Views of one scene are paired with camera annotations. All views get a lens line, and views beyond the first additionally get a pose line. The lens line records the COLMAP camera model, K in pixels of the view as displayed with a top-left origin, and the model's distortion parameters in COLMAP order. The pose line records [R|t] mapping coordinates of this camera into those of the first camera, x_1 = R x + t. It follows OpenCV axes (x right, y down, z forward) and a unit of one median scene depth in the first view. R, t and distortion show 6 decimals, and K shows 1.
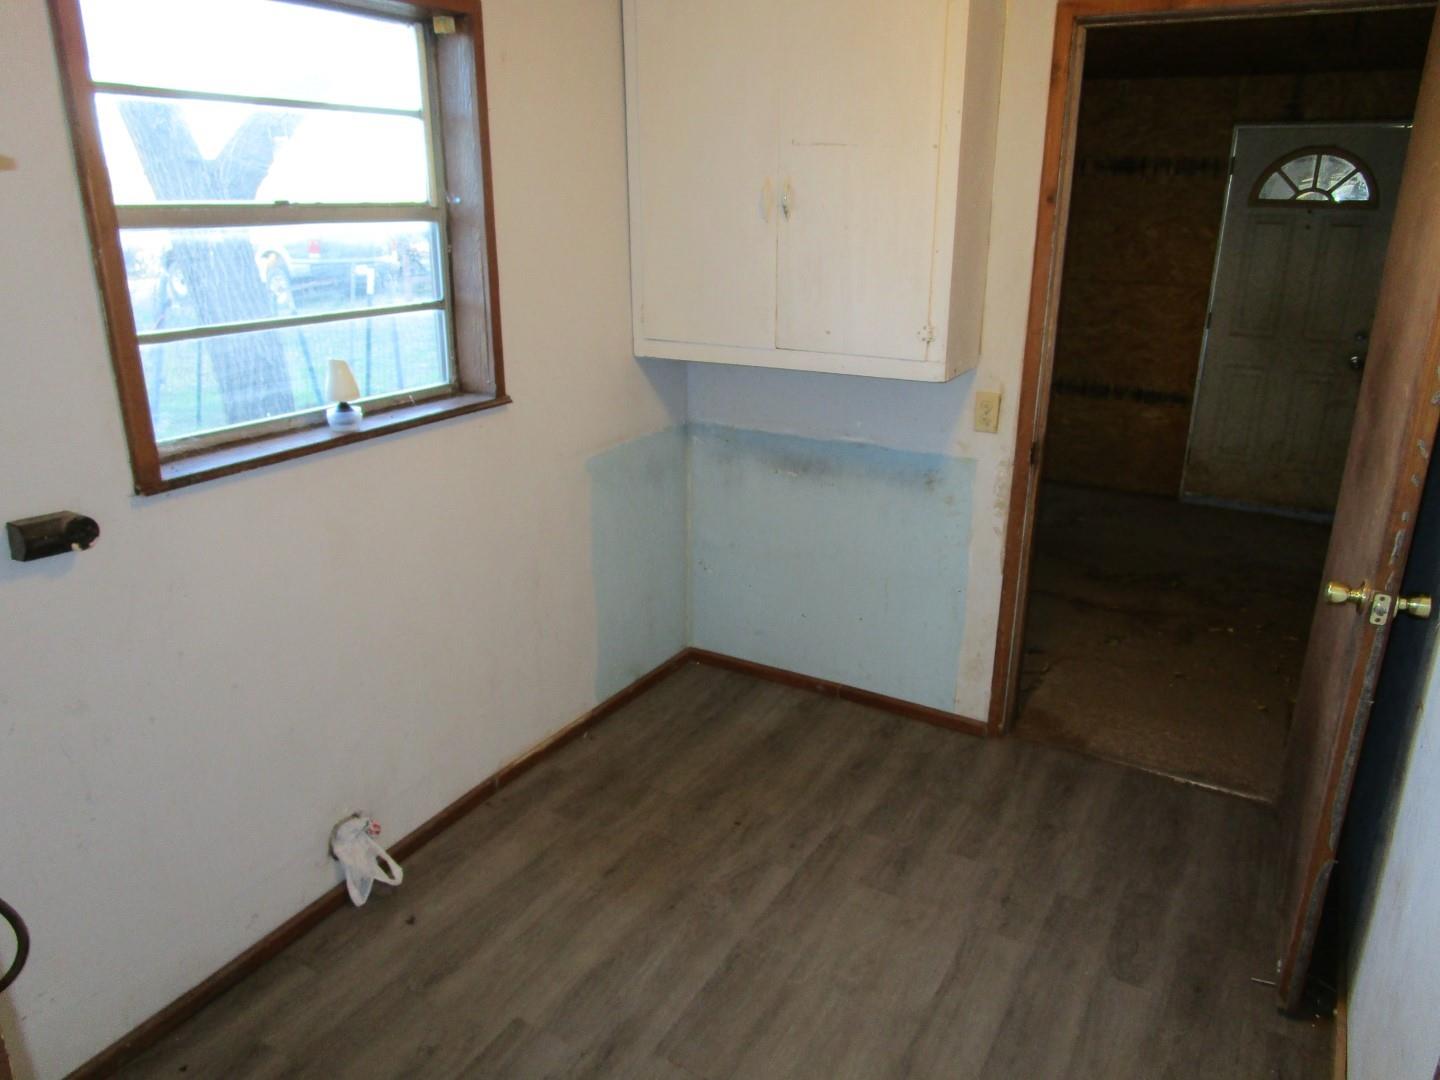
lens RADIAL K [[1023.2, 0, 716.6], [0, 1023.2, 534.7], [0, 0, 1]] dist [-0.028705, 0.012094]
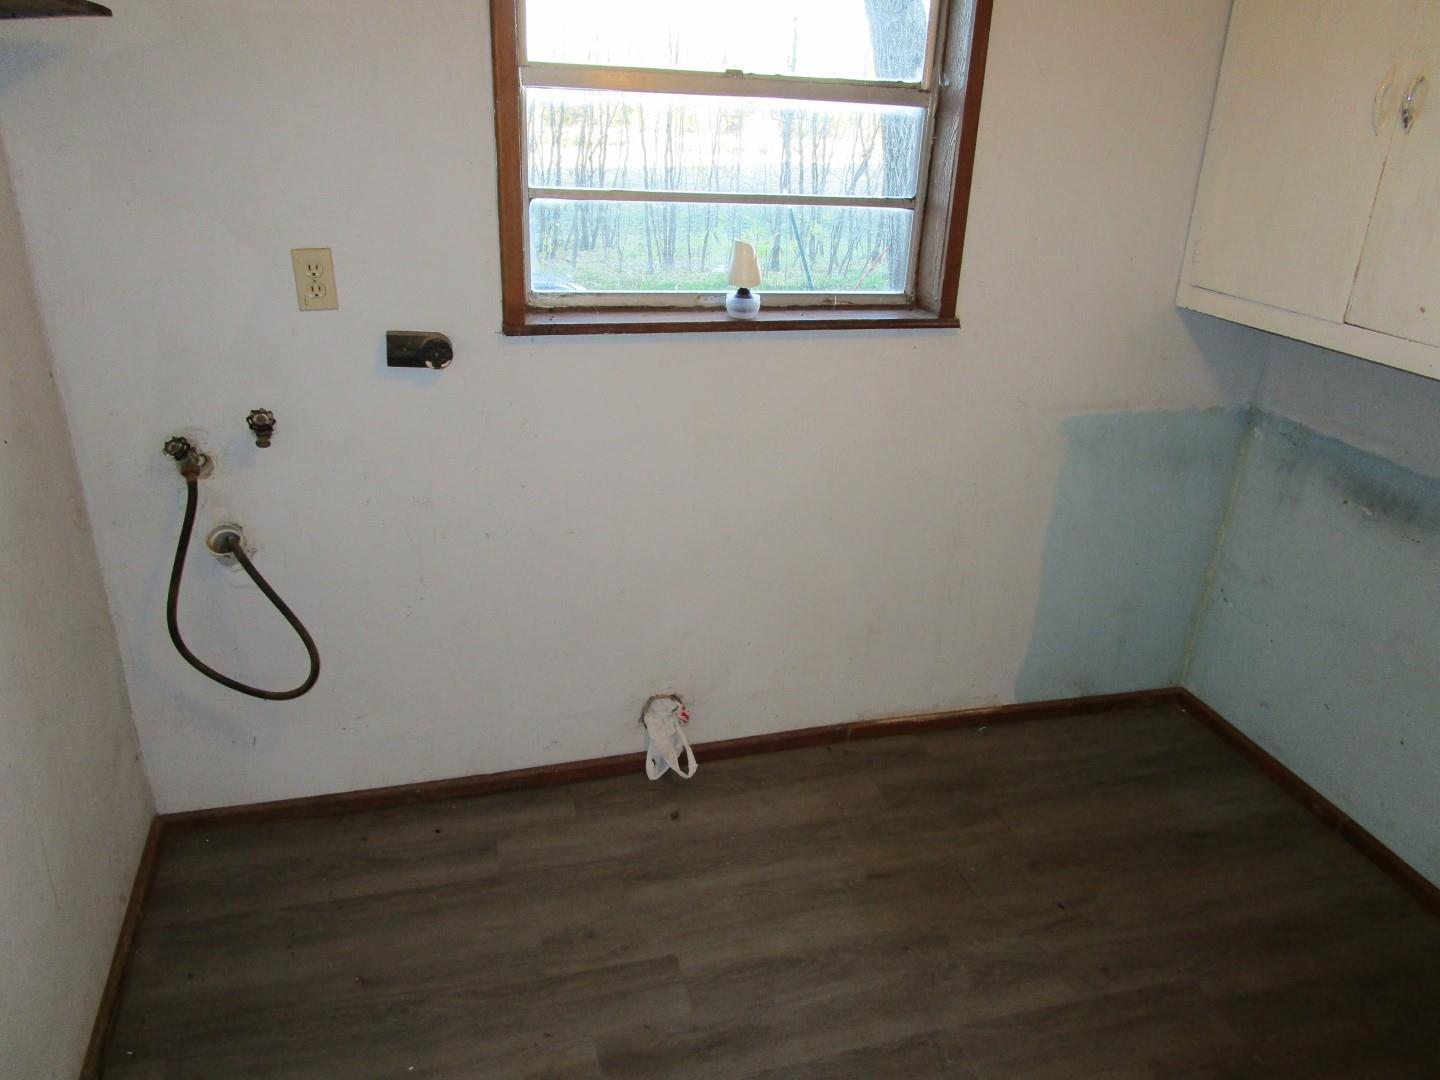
lens RADIAL K [[1023.2, 0, 723.1], [0, 1023.2, 537.1], [0, 0, 1]] dist [-0.028705, 0.012094]
pose [[0.712762, 0.302346, -0.632896, 0.269447], [-0.260661, 0.951881, 0.161177, -0.051418], [0.651173, 0.050091, 0.757274, 0.245641]]
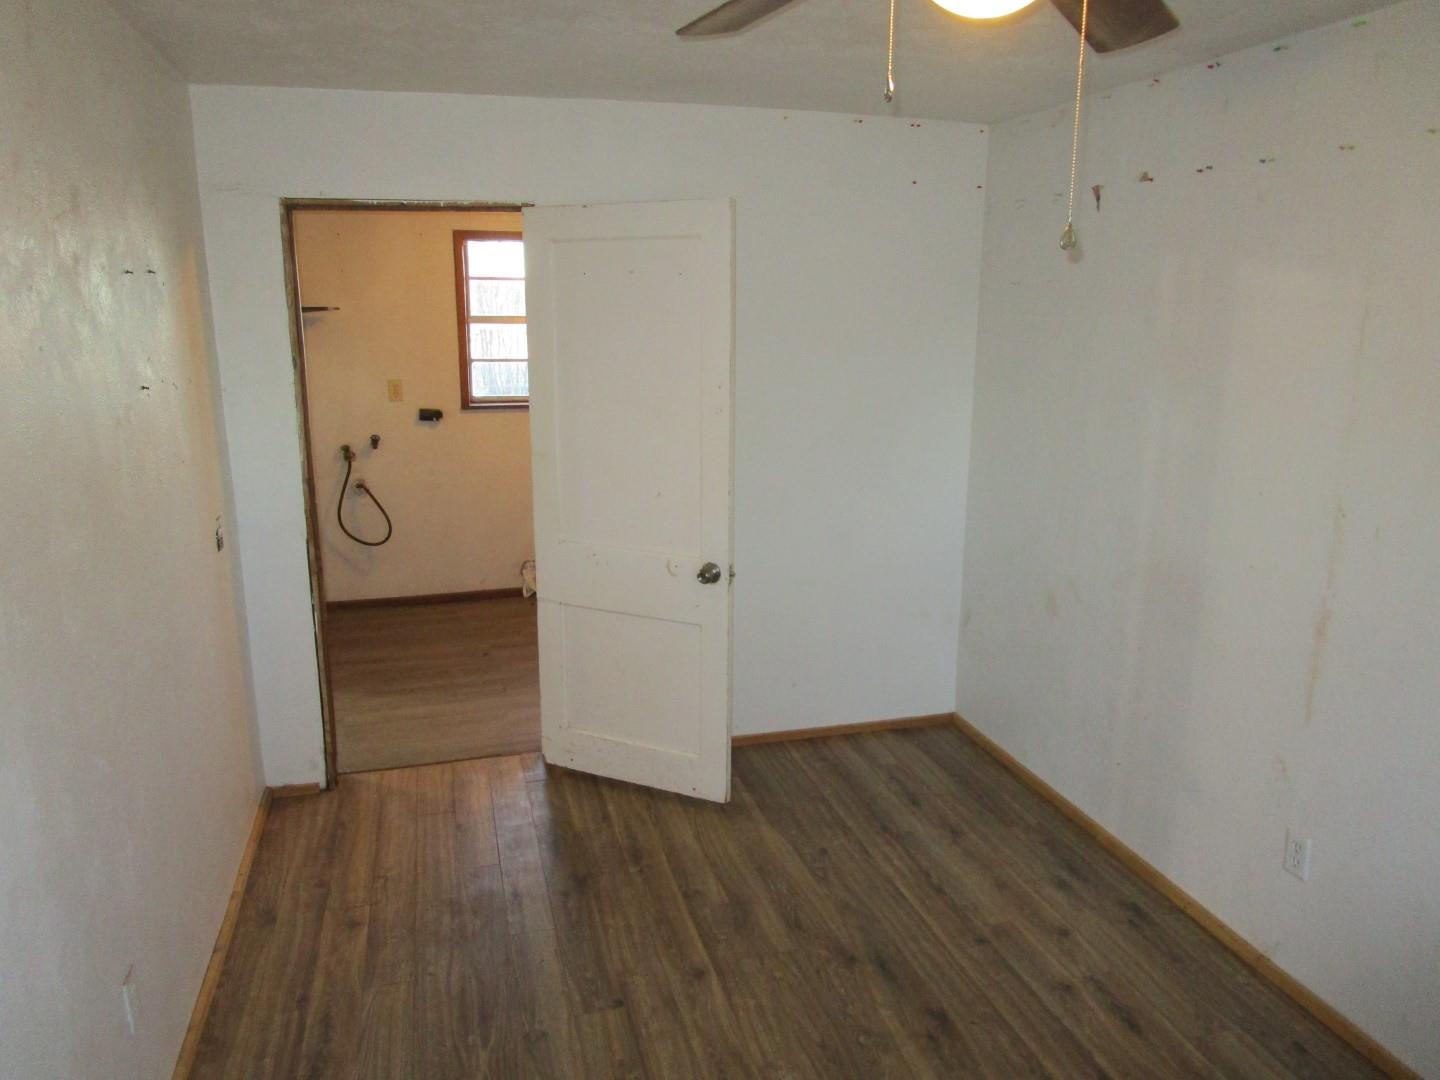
lens RADIAL K [[1023.2, 0, 710.1], [0, 1023.2, 539.2], [0, 0, 1]] dist [-0.028705, 0.012094]
pose [[0.681237, 0.158144, -0.714778, 1.608175], [-0.230851, 0.972978, -0.004748, 0.133515], [0.694712, 0.168241, 0.699336, -0.404828]]
